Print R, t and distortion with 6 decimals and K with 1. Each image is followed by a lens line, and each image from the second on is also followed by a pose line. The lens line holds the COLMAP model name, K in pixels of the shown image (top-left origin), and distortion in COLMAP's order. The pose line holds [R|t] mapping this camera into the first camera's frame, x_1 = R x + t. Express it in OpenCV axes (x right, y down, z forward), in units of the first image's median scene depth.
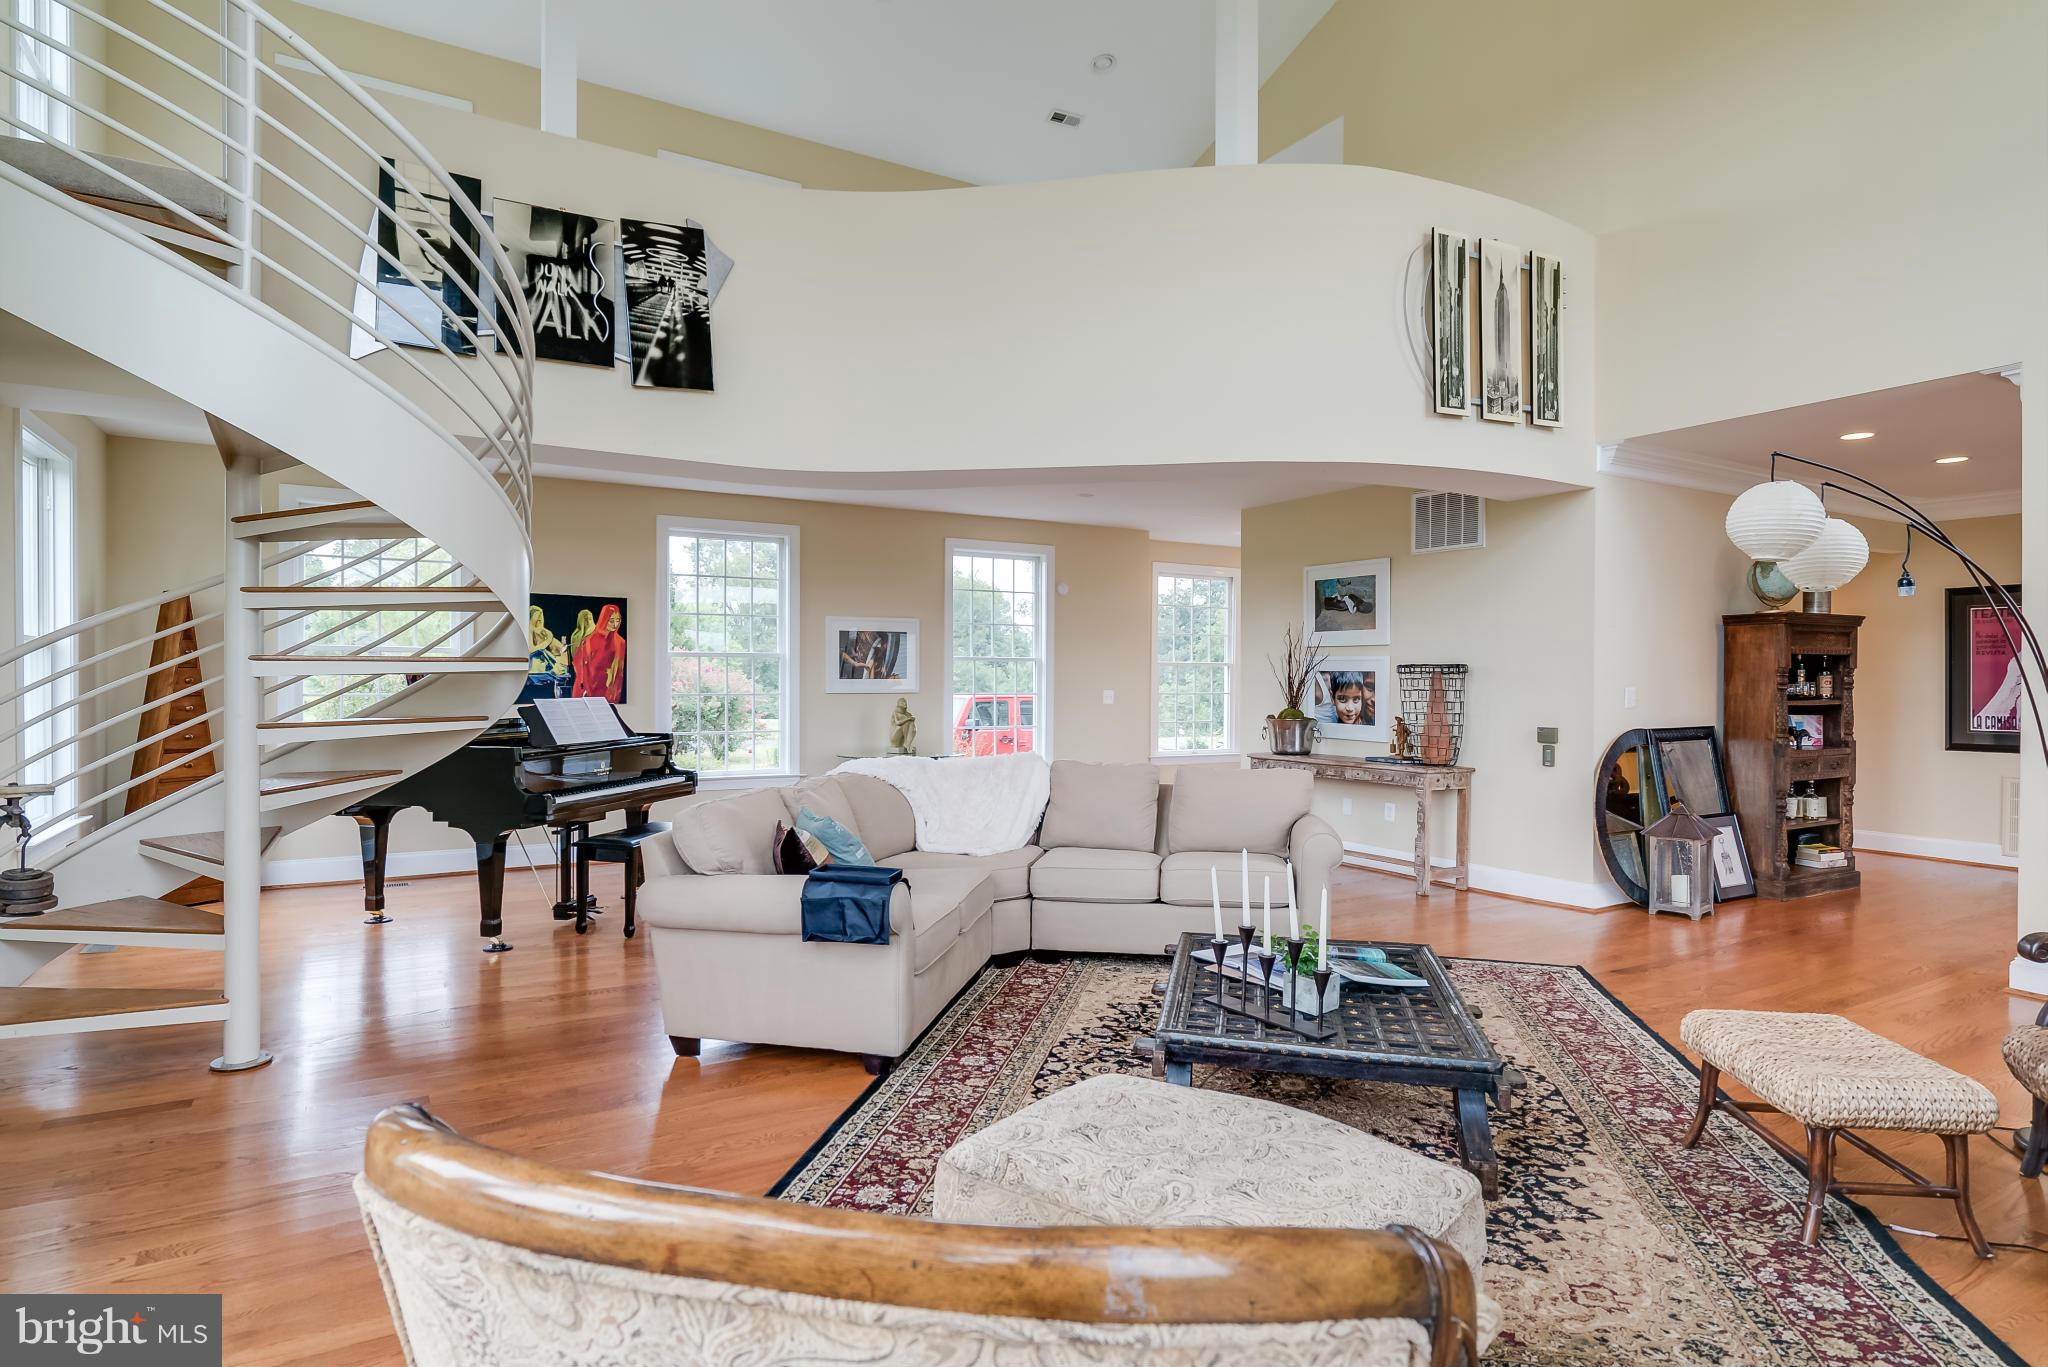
lens RADIAL K [[1105.3, 0, 1034.1], [0, 1105.3, 691.3], [0, 0, 1]] dist [0.013818, 0.000293]
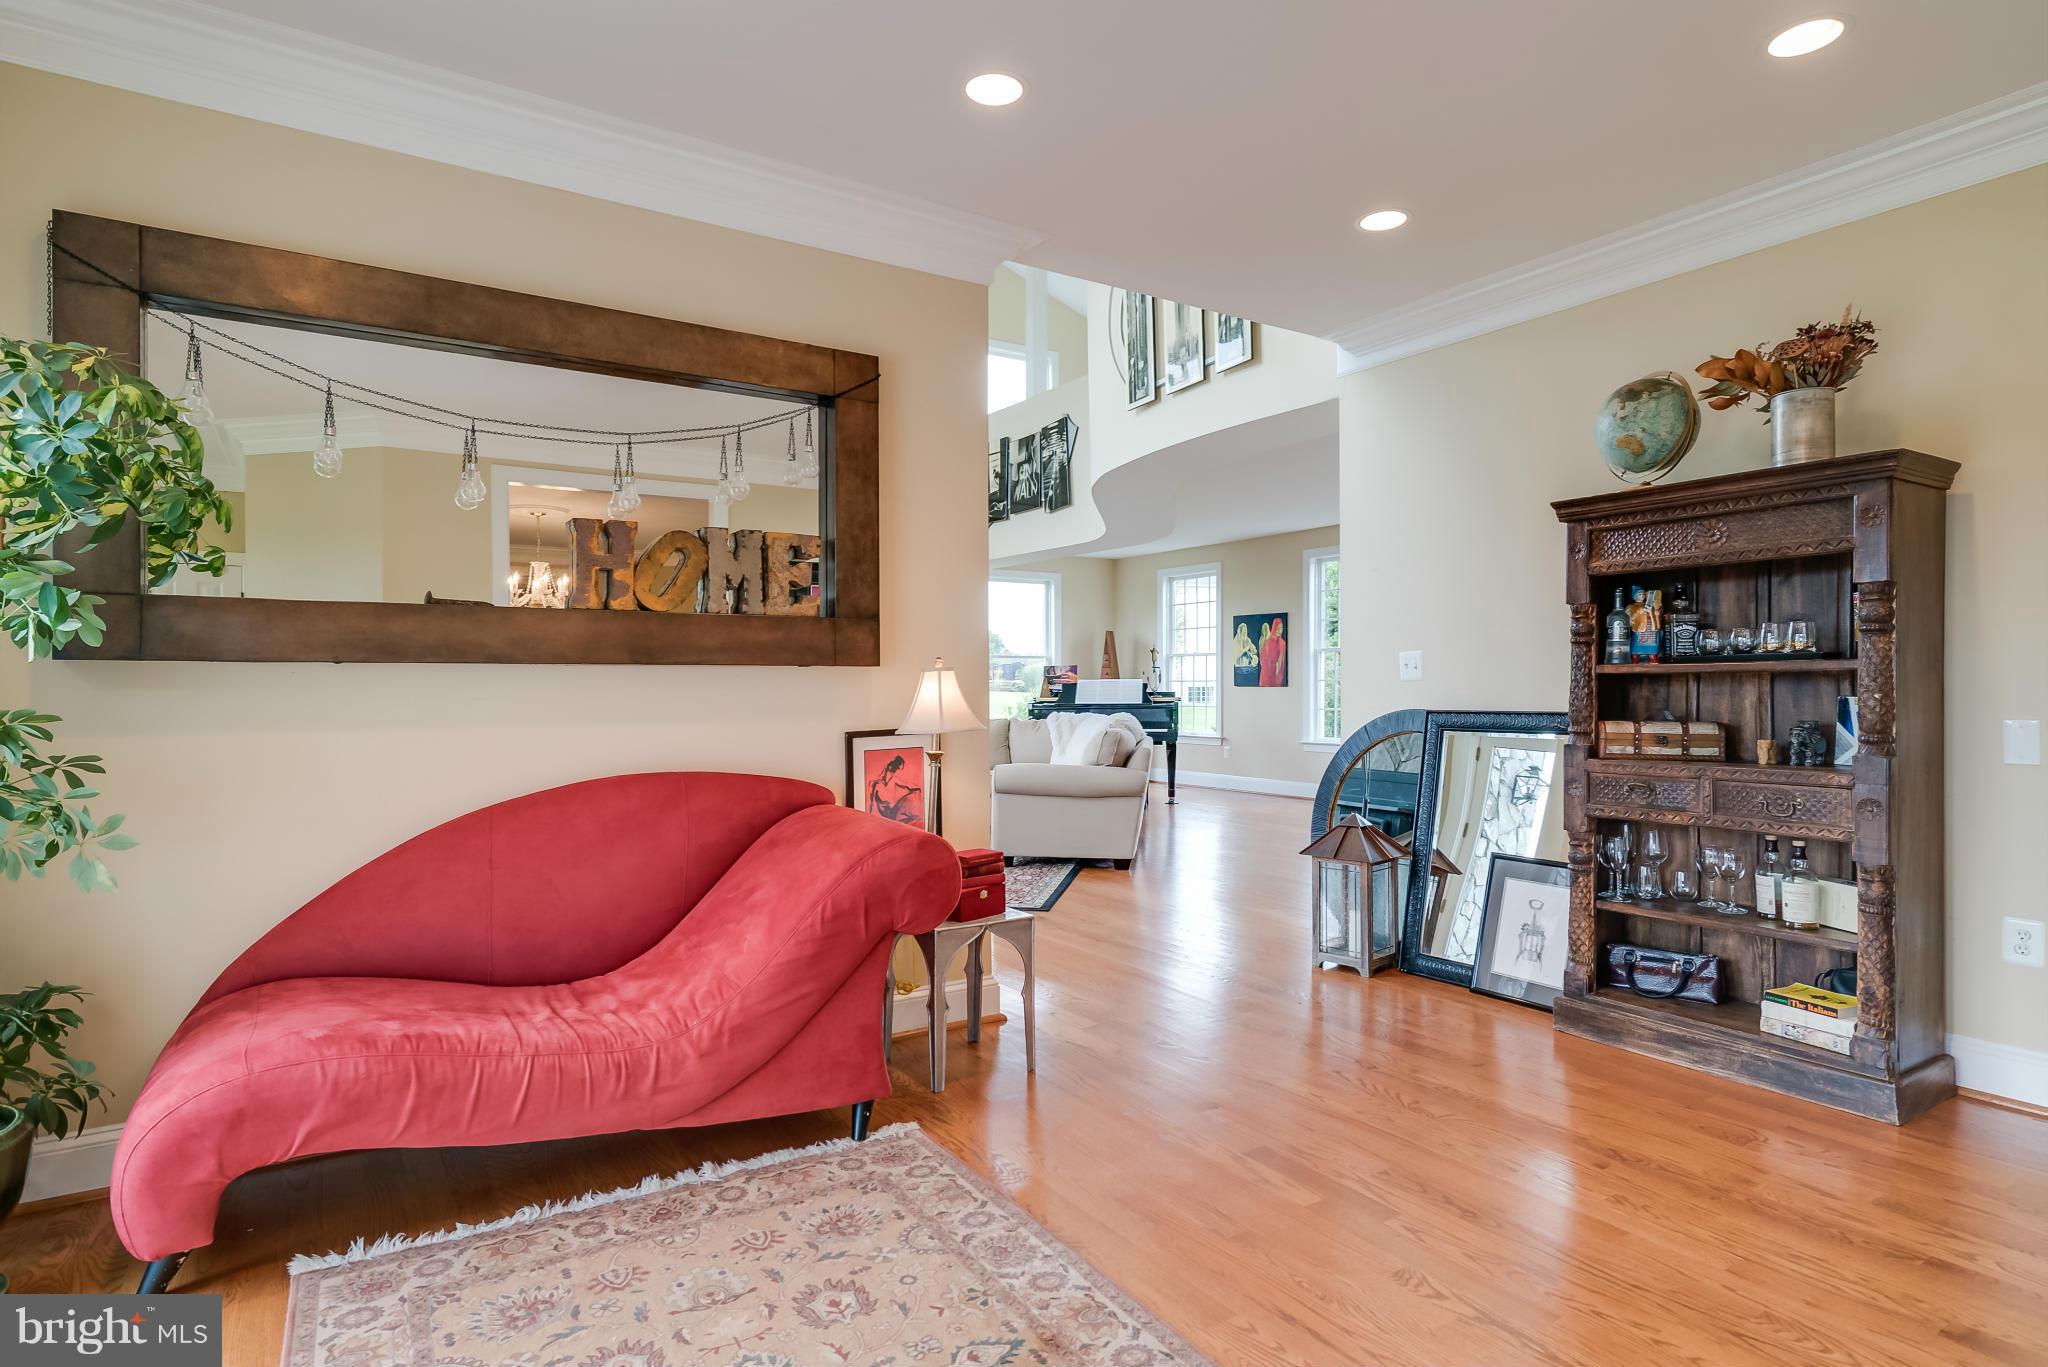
lens RADIAL K [[1105.3, 0, 1016.6], [0, 1105.3, 687.5], [0, 0, 1]] dist [0.013818, 0.000293]
pose [[0.024815, -0.004067, -0.999684, 1.521541], [-0.010042, 0.999940, -0.004317, 0.031975], [0.999642, 0.010146, 0.024772, 0.897841]]
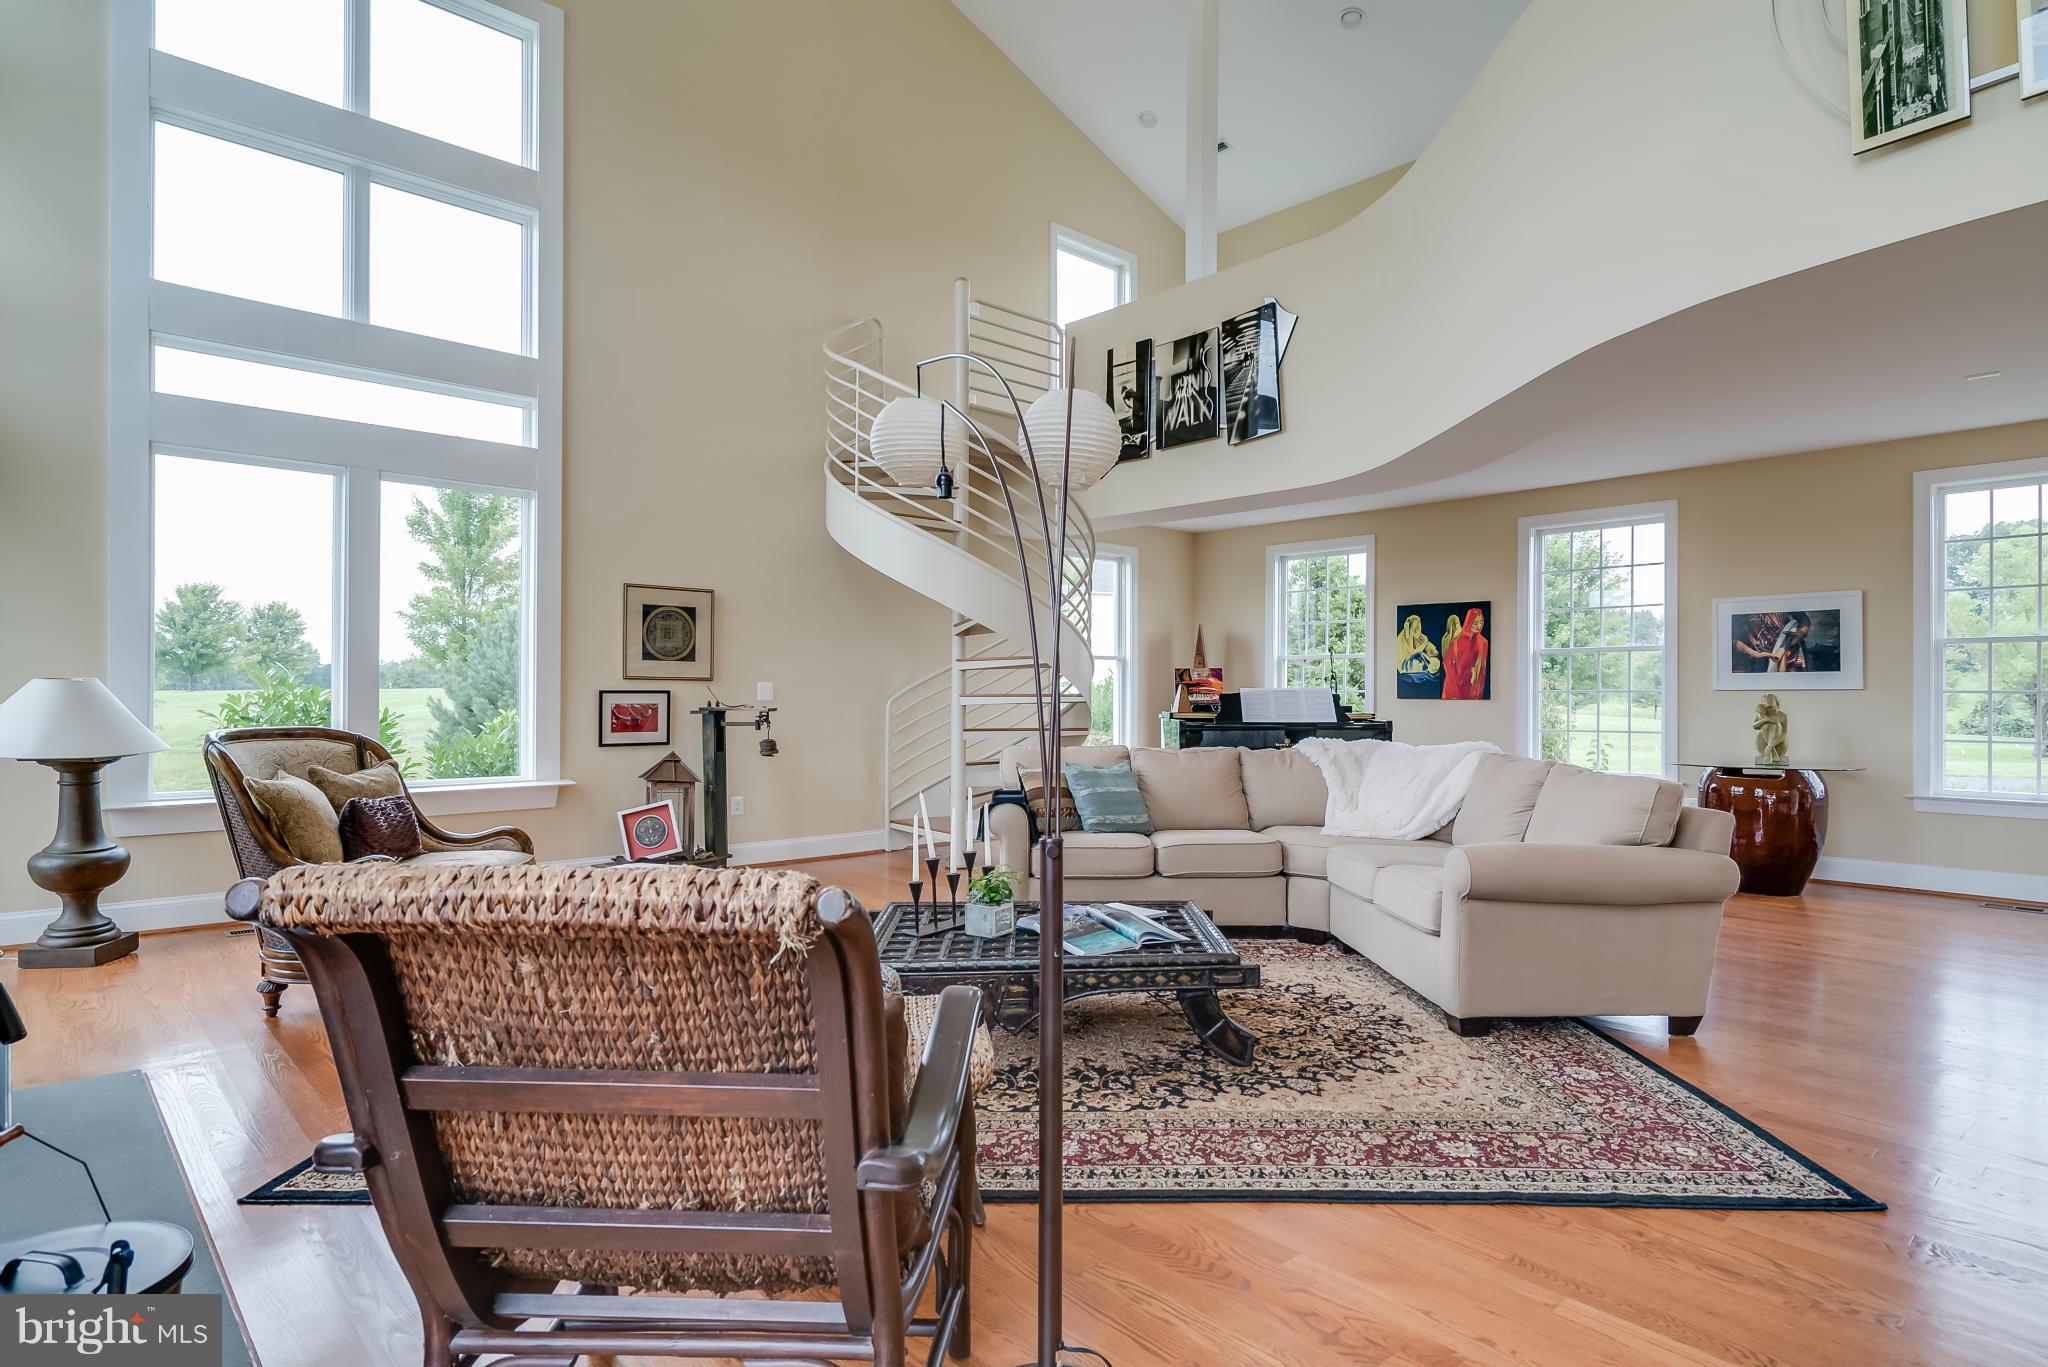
lens RADIAL K [[1105.3, 0, 1033.5], [0, 1105.3, 689.0], [0, 0, 1]] dist [0.013818, 0.000293]
pose [[0.208265, -0.009772, -0.978024, 0.854823], [-0.014584, 0.999808, -0.013095, 0.031235], [0.977964, 0.016991, 0.208082, 0.503556]]
